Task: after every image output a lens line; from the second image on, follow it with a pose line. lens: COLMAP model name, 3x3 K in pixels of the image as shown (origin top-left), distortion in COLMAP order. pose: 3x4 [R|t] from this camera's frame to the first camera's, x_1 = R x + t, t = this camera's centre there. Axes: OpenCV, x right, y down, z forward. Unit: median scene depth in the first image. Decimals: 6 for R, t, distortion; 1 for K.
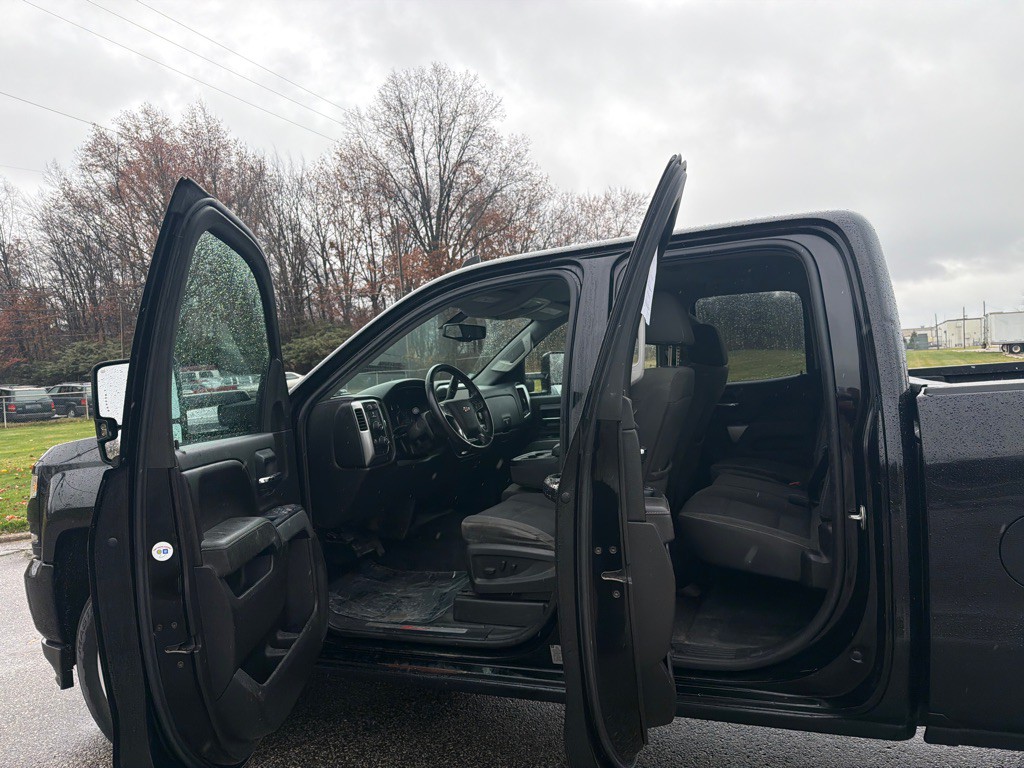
lens RADIAL K [[768.9, 0, 512.0], [0, 768.9, 384.0], [0, 0, 1]] dist [0.032145, -0.006934]
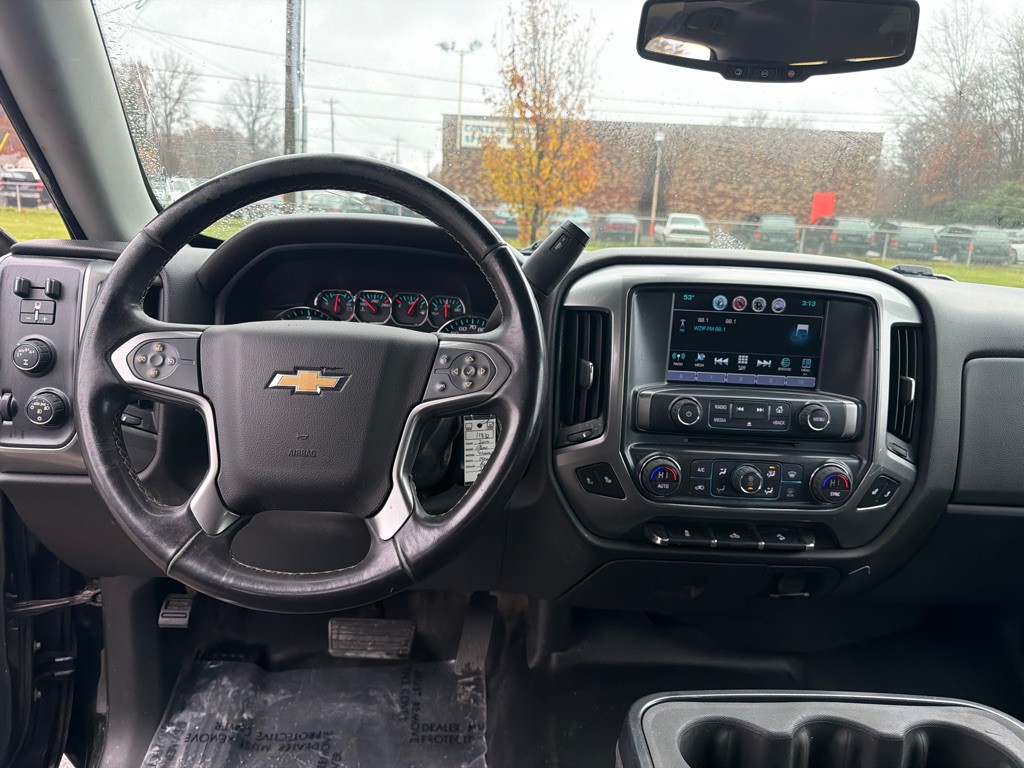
lens RADIAL K [[734.4, 0, 512.0], [0, 734.4, 384.0], [0, 0, 1]] dist [0.005405, -0.001046]
pose [[0.417532, 0.291688, -0.860572, 0.013065], [-0.103814, 0.956188, 0.273728, -0.002981], [0.902712, -0.024950, 0.429521, 0.099836]]
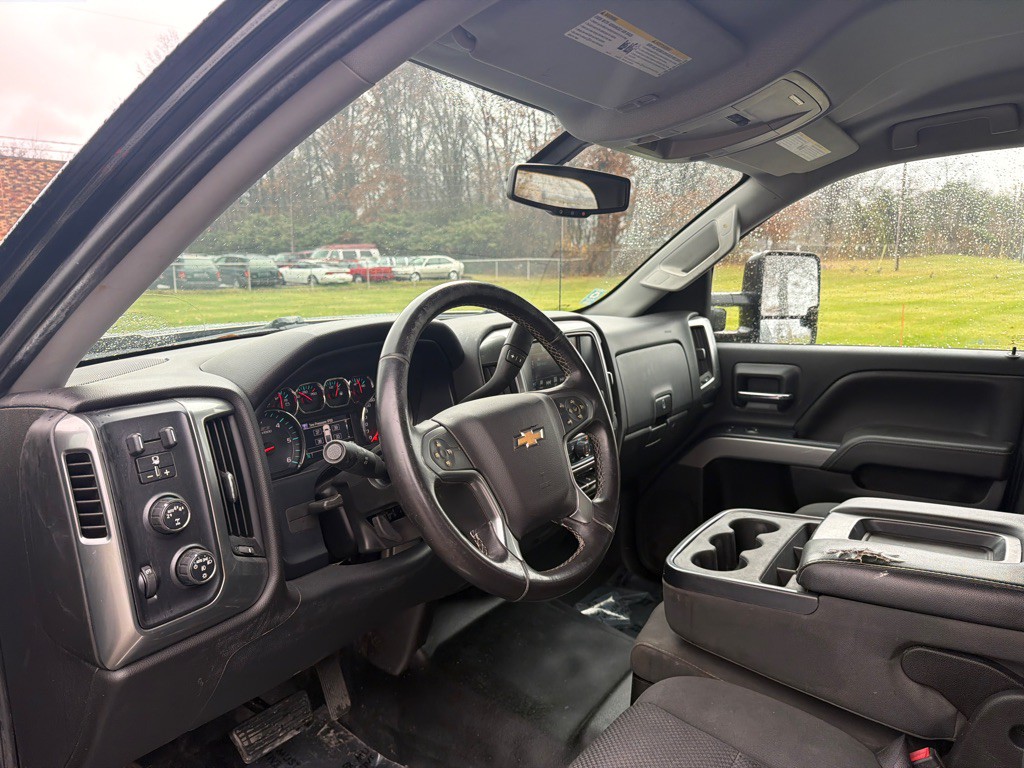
lens RADIAL K [[736.8, 0, 518.4], [0, 736.8, 396.9], [0, 0, 1]] dist [0.012450, -0.004049]
pose [[0.977780, 0.091090, -0.188807, -0.001218], [-0.058537, 0.983473, 0.171329, -0.003432], [0.201293, -0.156470, 0.966953, 0.076582]]
